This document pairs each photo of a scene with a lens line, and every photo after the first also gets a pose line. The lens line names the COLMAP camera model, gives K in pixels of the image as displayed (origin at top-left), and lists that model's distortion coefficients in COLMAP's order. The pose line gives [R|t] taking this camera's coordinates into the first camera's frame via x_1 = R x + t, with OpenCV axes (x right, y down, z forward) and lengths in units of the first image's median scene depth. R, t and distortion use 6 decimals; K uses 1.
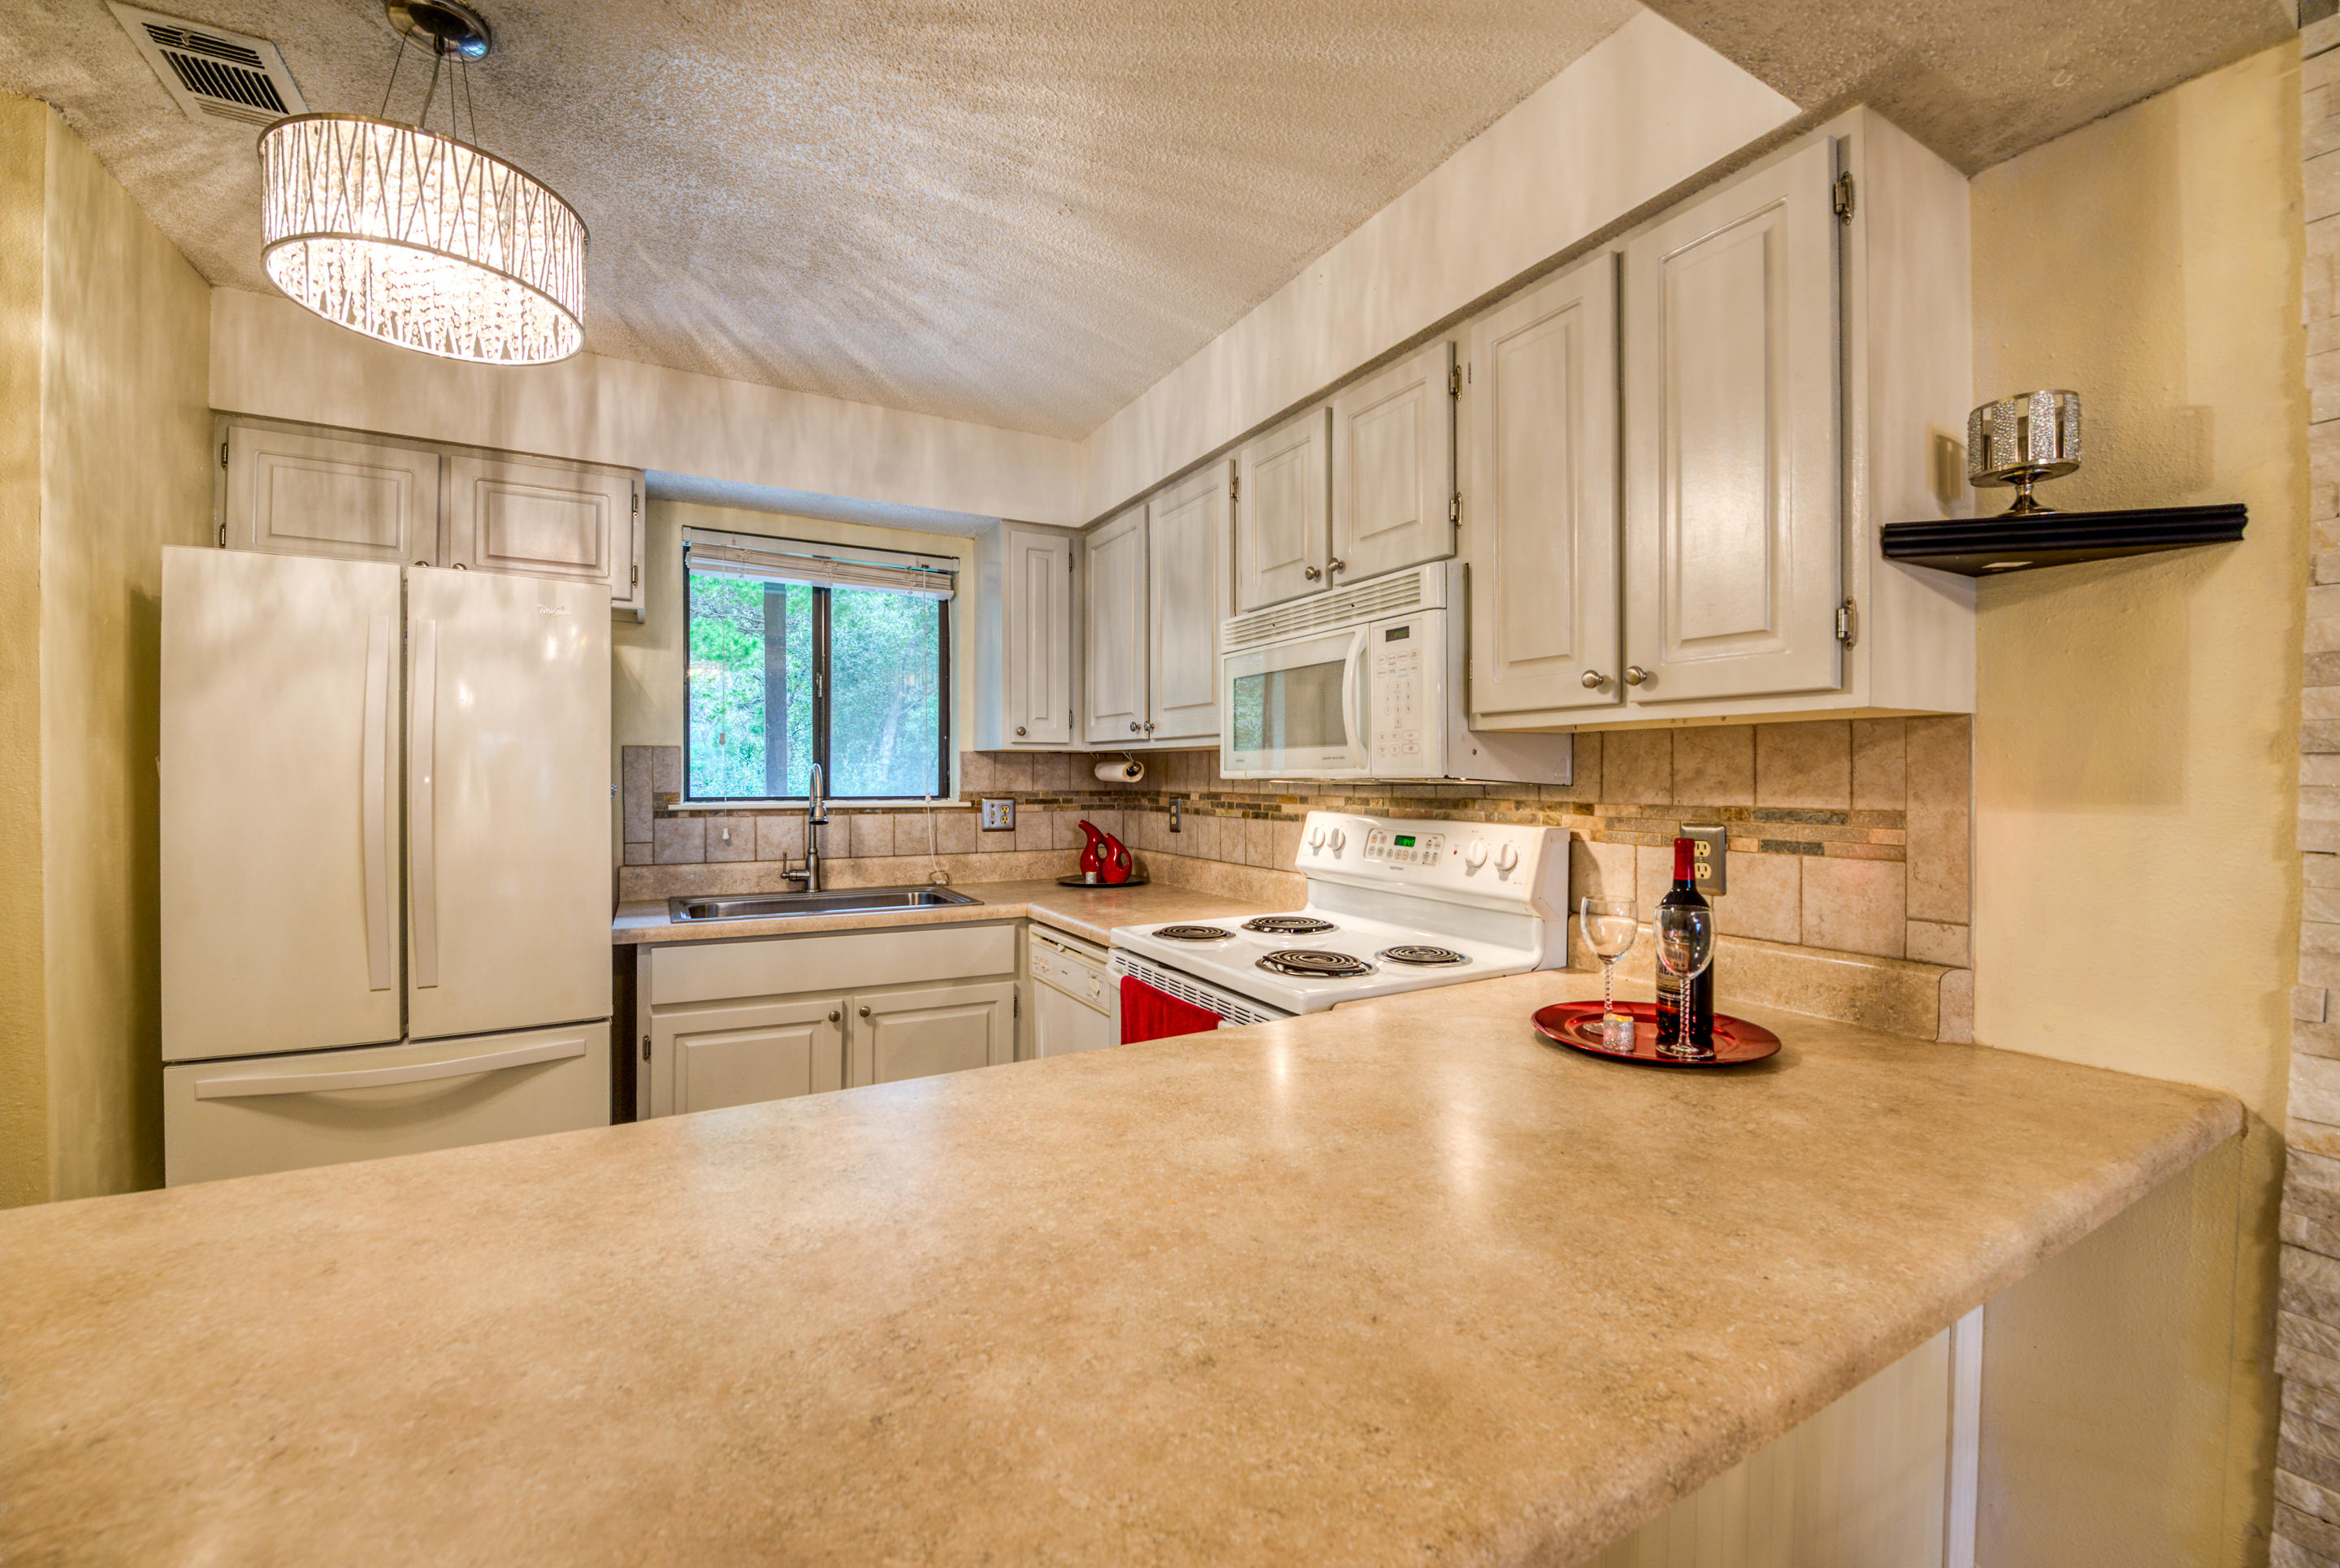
lens RADIAL K [[941.8, 0, 1170.5], [0, 941.8, 784.4], [0, 0, 1]] dist [-0.018175, -0.000259]
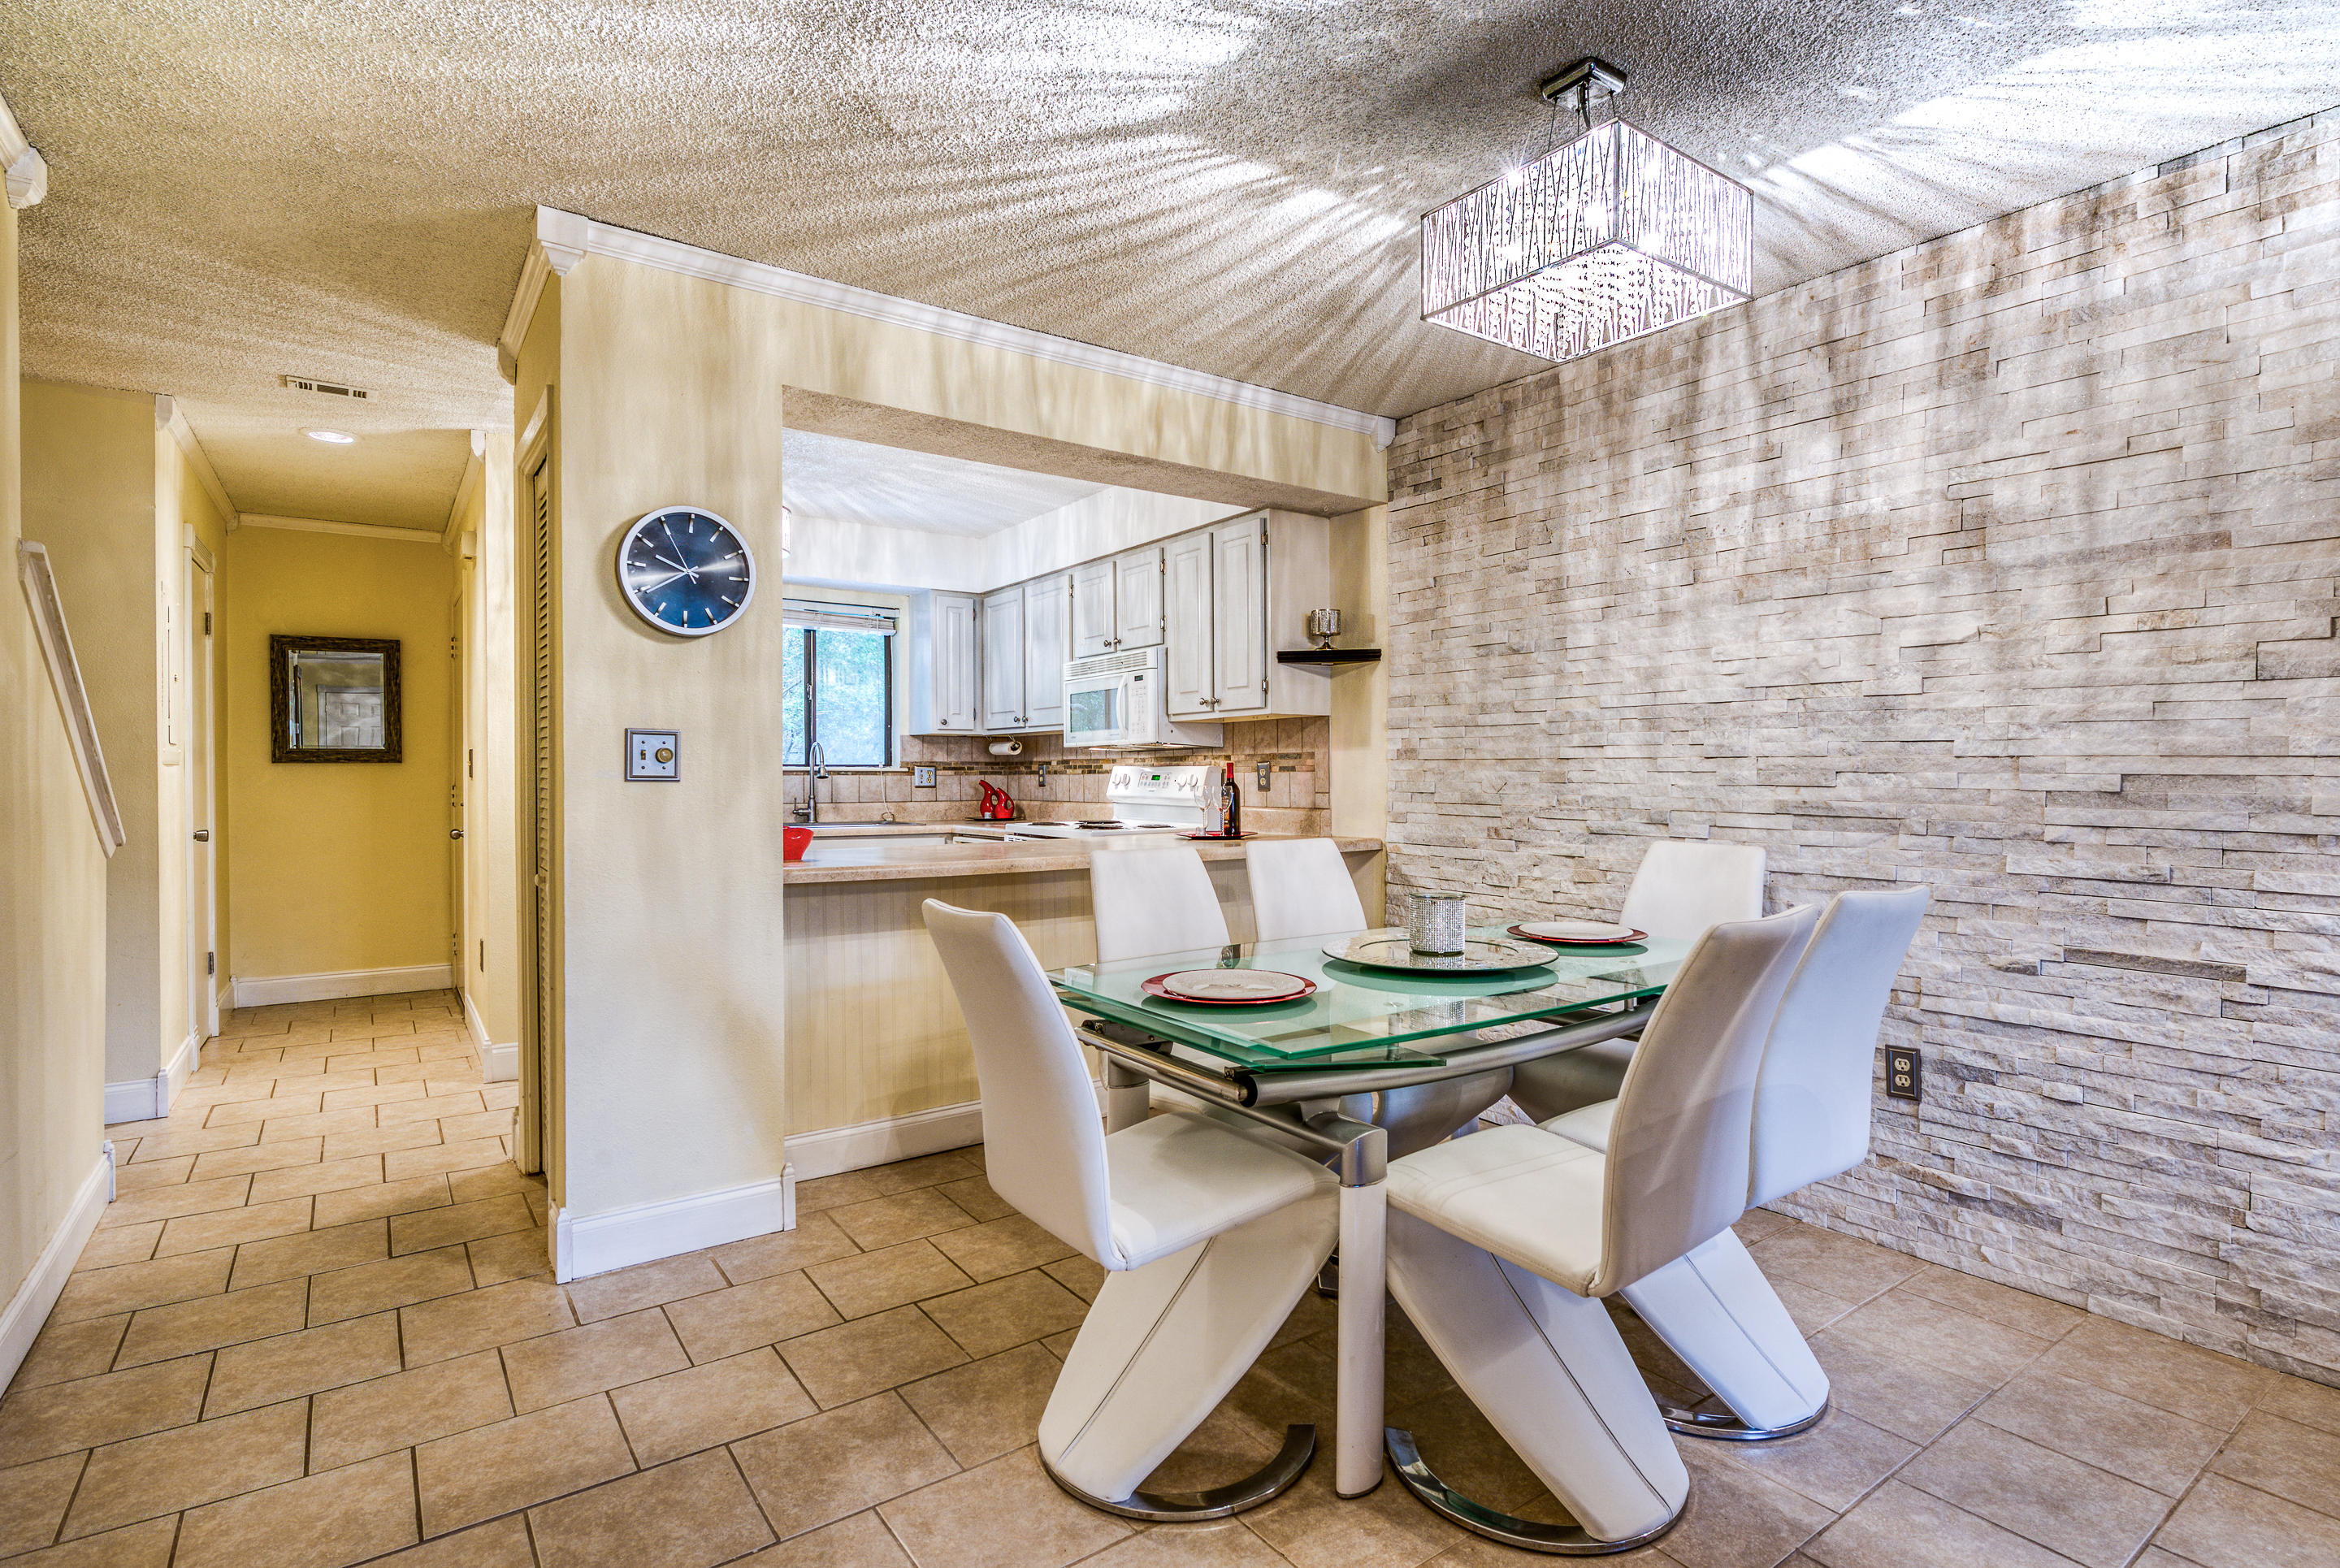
lens RADIAL K [[1140.3, 0, 1182.8], [0, 1140.3, 785.2], [0, 0, 1]] dist [-0.016783, -0.000515]
pose [[0.993180, -0.005796, 0.116446, 0.020739], [0.005928, 0.999982, -0.000787, 0.064153], [-0.116440, 0.001472, 0.993197, -1.135036]]
